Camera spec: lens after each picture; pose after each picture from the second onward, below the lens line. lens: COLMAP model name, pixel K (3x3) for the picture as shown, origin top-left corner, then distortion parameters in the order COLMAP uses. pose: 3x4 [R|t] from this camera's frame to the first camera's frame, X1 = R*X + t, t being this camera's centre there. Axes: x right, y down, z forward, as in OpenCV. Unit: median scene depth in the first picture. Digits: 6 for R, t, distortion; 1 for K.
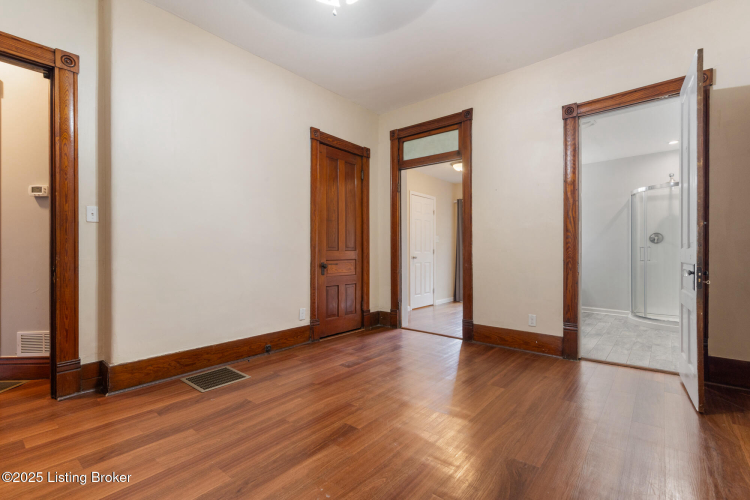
lens RADIAL K [[342.6, 0, 372.0], [0, 342.6, 254.6], [0, 0, 1]] dist [0.000567, -0.000241]
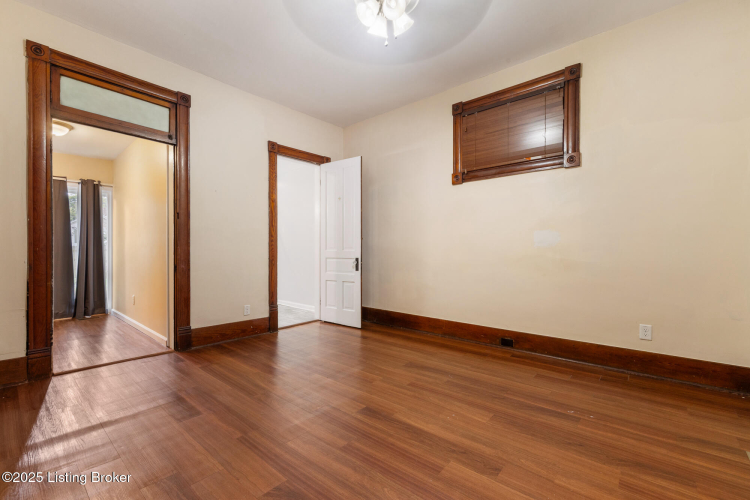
lens RADIAL K [[331.5, 0, 371.7], [0, 331.5, 249.9], [0, 0, 1]] dist [0.003318, 0.000244]
pose [[0.011026, 0.008667, 0.999902, -0.706597], [0.002613, 0.999959, -0.008696, -0.003145], [-0.999936, 0.002708, 0.011003, 0.594795]]
